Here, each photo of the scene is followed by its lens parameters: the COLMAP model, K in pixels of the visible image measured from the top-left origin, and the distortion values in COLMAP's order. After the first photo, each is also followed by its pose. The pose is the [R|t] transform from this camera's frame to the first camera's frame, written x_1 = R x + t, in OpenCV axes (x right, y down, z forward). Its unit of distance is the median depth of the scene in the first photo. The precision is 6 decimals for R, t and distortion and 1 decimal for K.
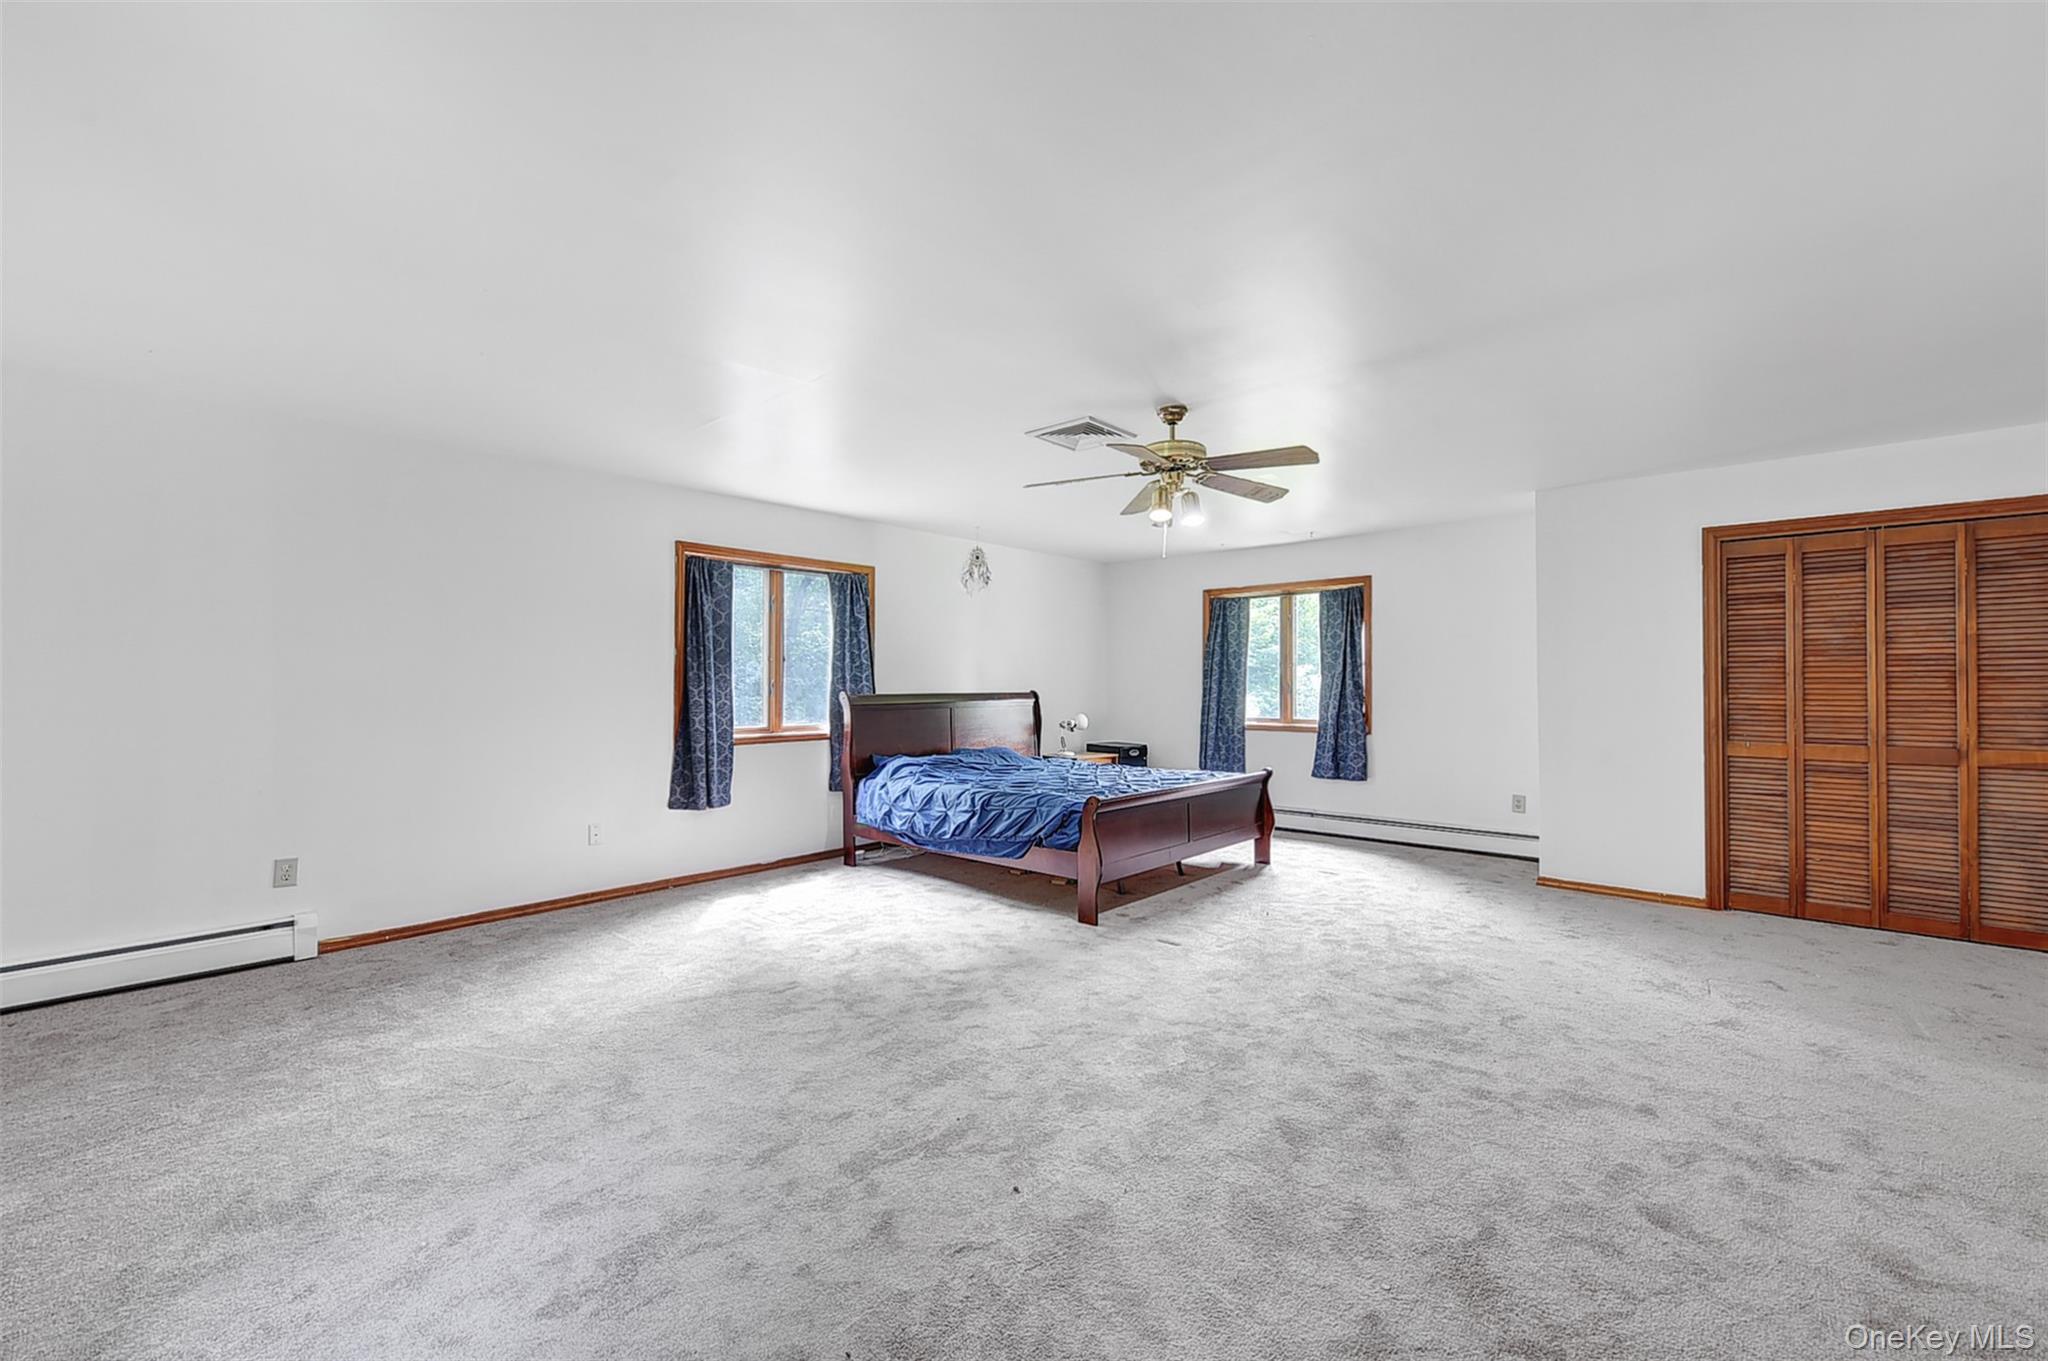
lens RADIAL K [[818.8, 0, 1007.8], [0, 818.8, 683.1], [0, 0, 1]] dist [0.006620, -0.000722]
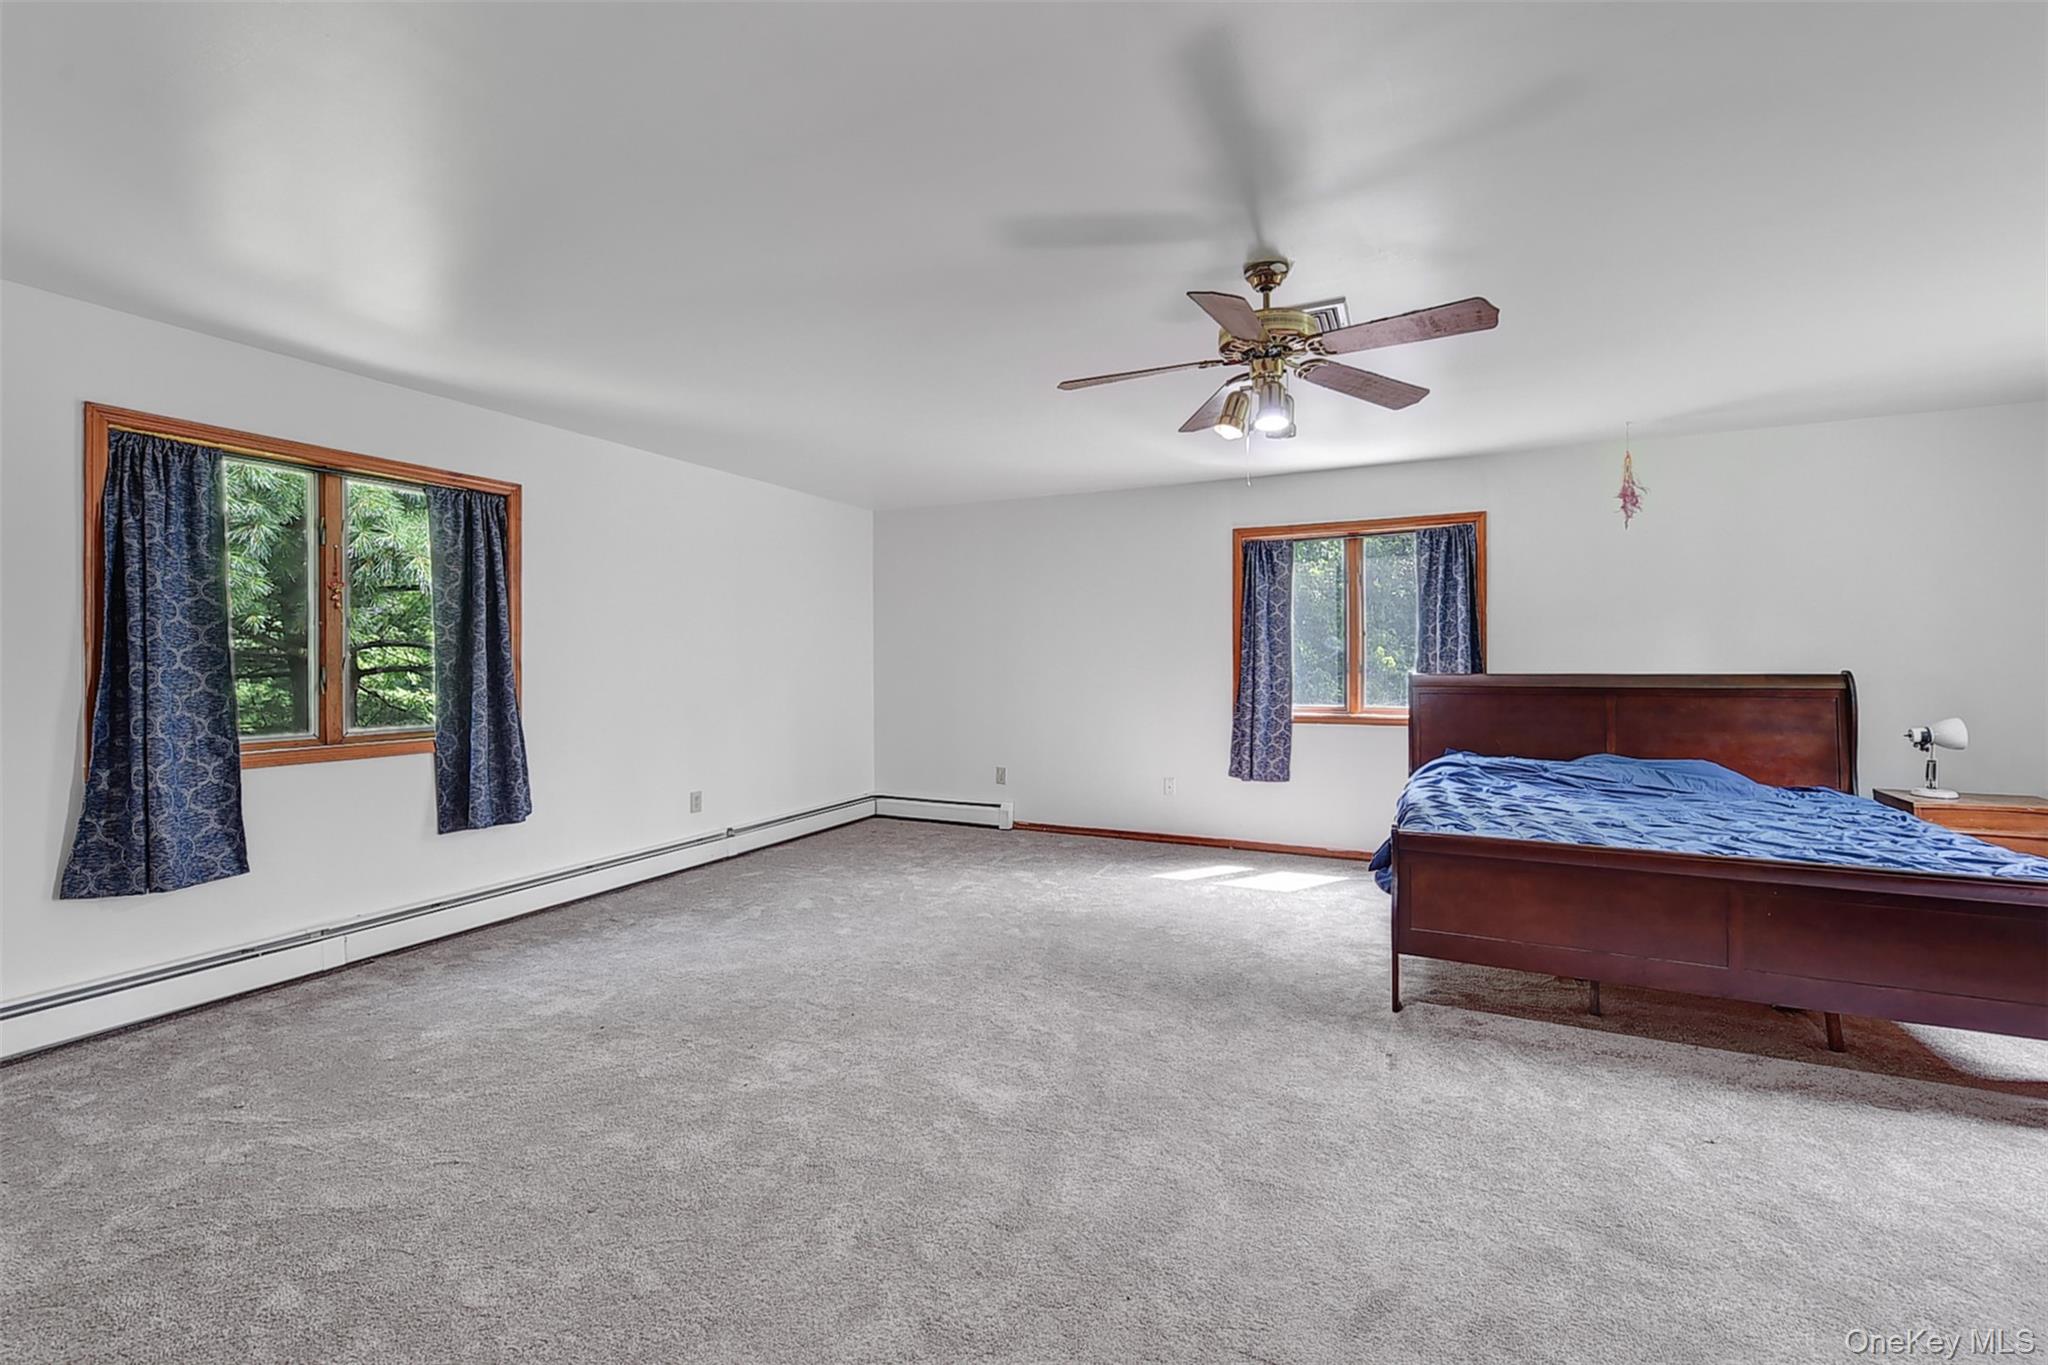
lens RADIAL K [[814.8, 0, 1012.1], [0, 814.8, 673.0], [0, 0, 1]] dist [0.002334, 0.000001]
pose [[0.309918, 0.012224, -0.950685, 0.522566], [0.008522, 0.999841, 0.015634, -0.003762], [0.950725, -0.012947, 0.309765, 0.377861]]
